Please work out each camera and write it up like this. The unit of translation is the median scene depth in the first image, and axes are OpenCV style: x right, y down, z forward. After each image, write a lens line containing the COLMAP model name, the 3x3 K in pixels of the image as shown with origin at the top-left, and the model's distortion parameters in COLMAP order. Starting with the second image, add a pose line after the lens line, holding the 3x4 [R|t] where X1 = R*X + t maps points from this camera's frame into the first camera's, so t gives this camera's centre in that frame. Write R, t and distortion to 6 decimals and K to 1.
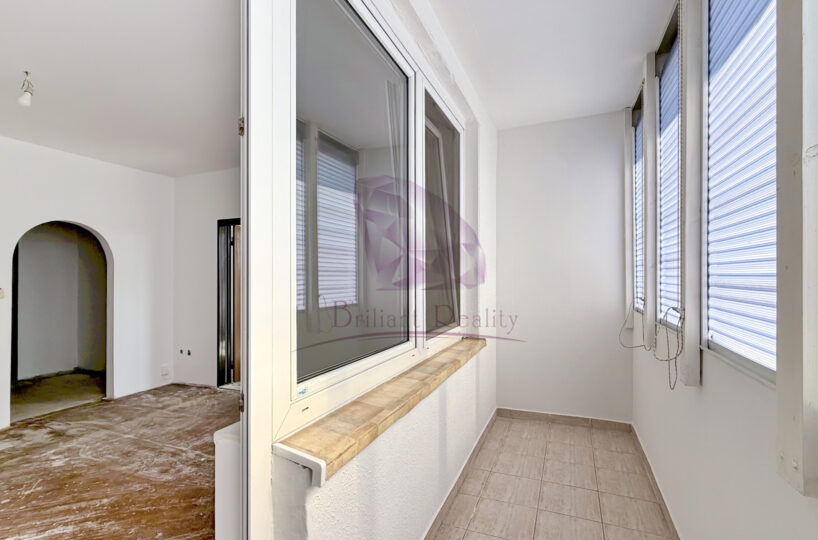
lens RADIAL K [[384.0, 0, 409.0], [0, 384.0, 270.0], [0, 0, 1]] dist [0.000688, -0.000163]
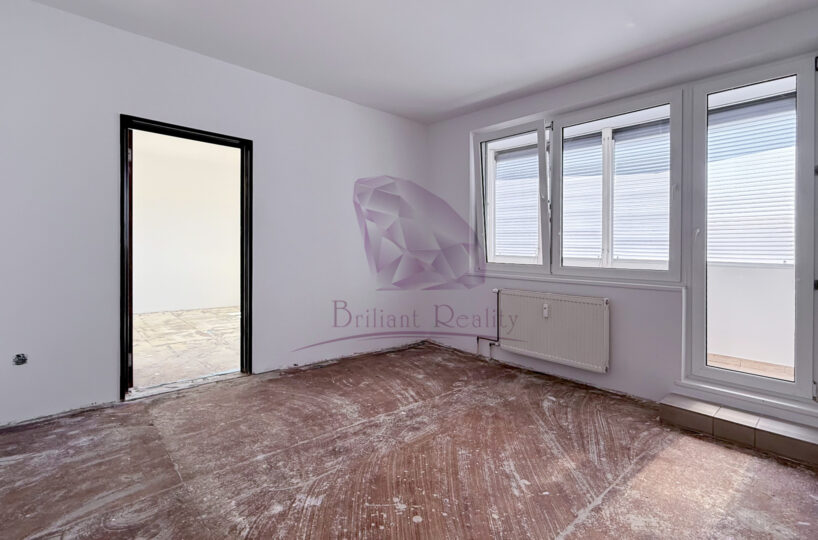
lens RADIAL K [[384.8, 0, 408.9], [0, 384.8, 250.4], [0, 0, 1]] dist [-0.001122, -0.000179]
pose [[0.426679, 0.014314, 0.904290, -1.071119], [-0.043193, 0.999056, 0.004565, 0.069397], [-0.903371, -0.041007, 0.426895, 0.464176]]
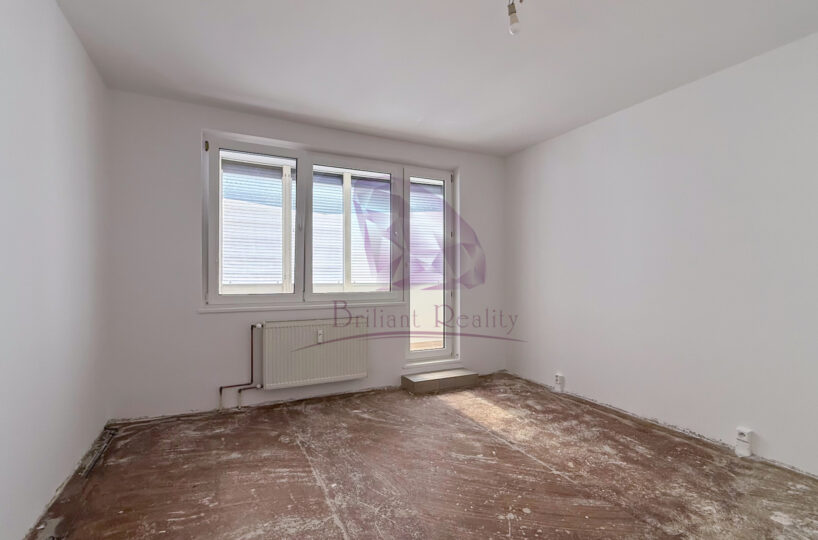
lens RADIAL K [[385.6, 0, 398.3], [0, 385.6, 272.8], [0, 0, 1]] dist [-0.001313, -0.000284]
pose [[-0.743986, 0.008522, 0.668140, -0.890315], [-0.011101, 0.999623, -0.025111, 0.064999], [-0.668103, -0.026099, -0.743611, 1.157083]]
